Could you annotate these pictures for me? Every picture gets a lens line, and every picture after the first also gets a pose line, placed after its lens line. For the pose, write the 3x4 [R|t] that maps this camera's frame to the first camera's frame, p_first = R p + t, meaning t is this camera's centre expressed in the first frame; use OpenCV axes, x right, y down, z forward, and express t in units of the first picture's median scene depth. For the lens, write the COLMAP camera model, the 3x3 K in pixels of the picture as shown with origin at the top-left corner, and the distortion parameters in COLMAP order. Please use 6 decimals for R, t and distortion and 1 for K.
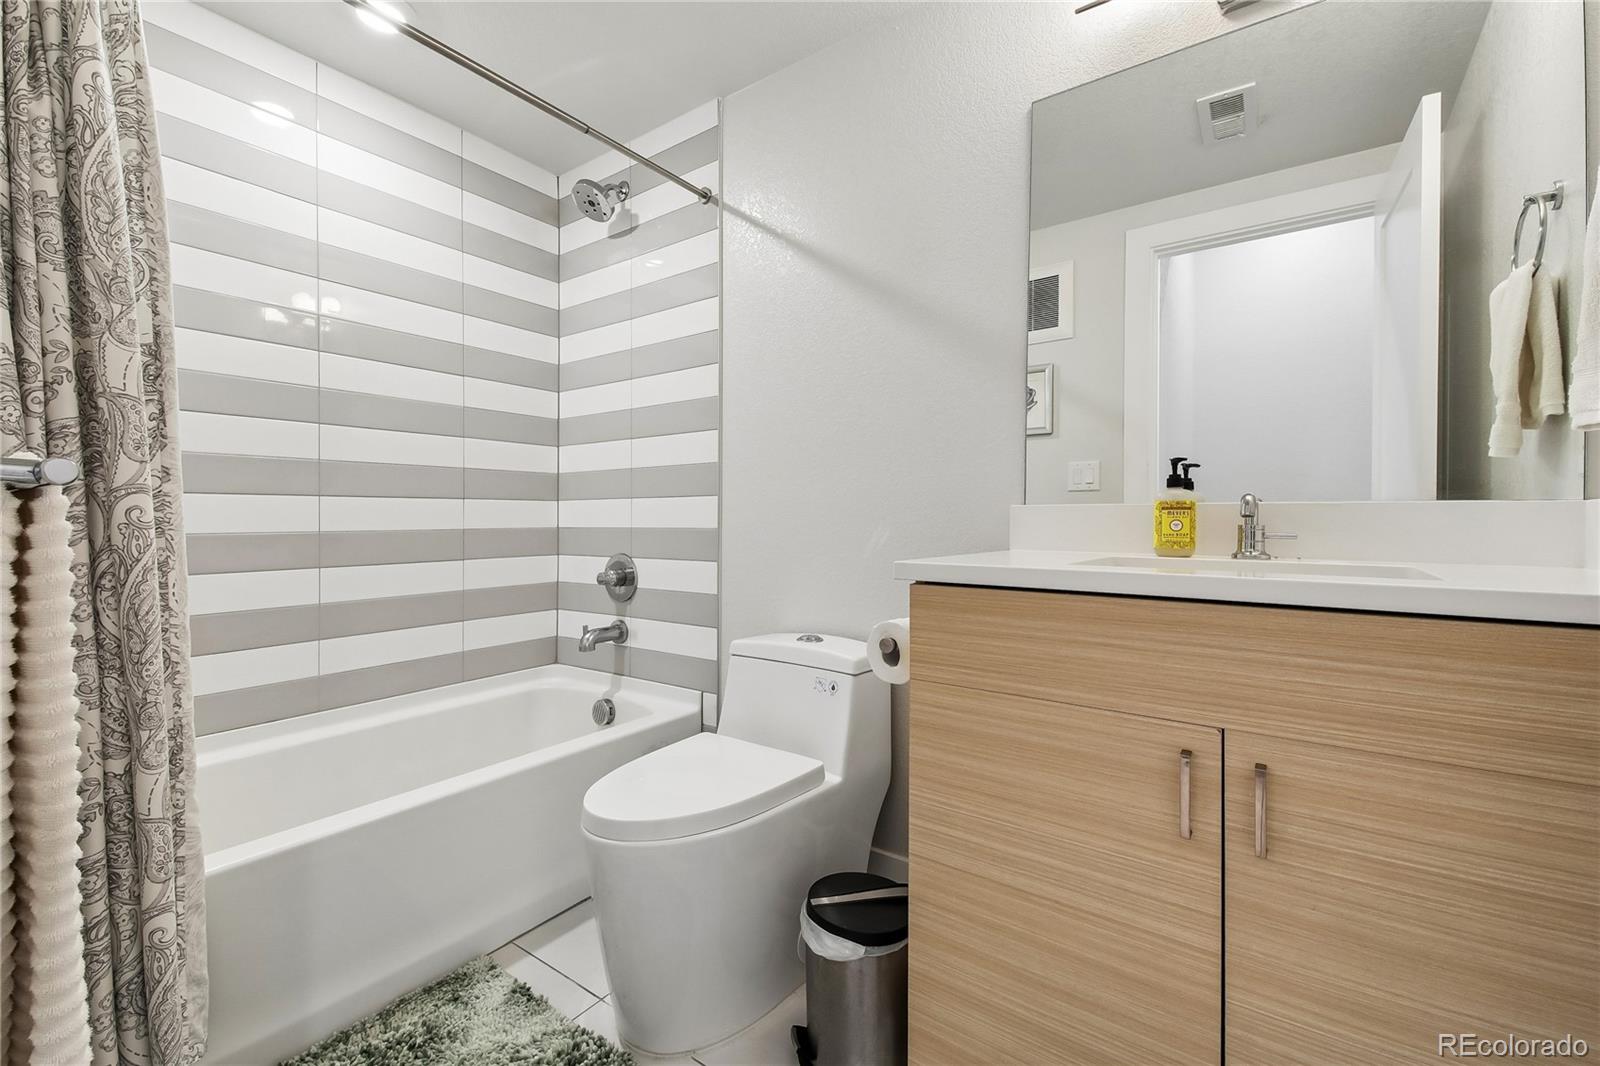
lens RADIAL K [[686.3, 0, 807.2], [0, 686.3, 518.4], [0, 0, 1]] dist [0.032661, -0.017029]
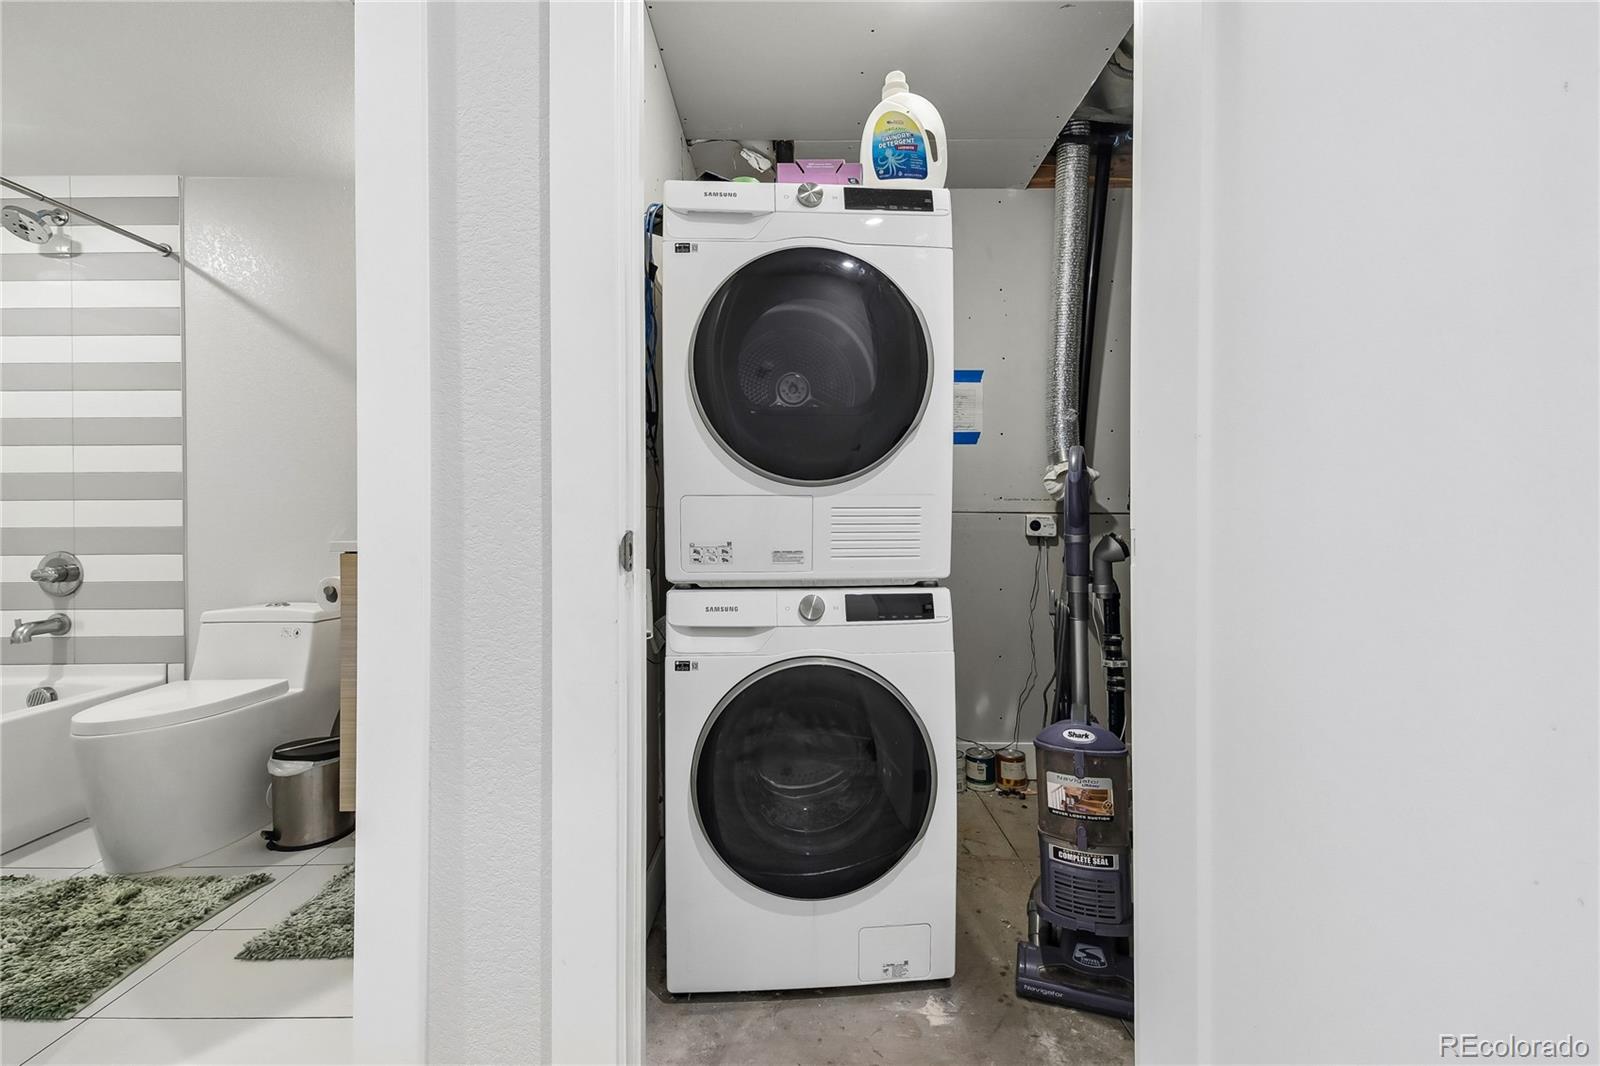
lens RADIAL K [[686.3, 0, 807.2], [0, 686.3, 518.4], [0, 0, 1]] dist [0.032661, -0.017029]
pose [[0.807553, -0.011795, 0.589677, 0.034835], [0.007610, 0.999925, 0.009579, -0.002368], [-0.589746, -0.003248, 0.807582, -0.643686]]
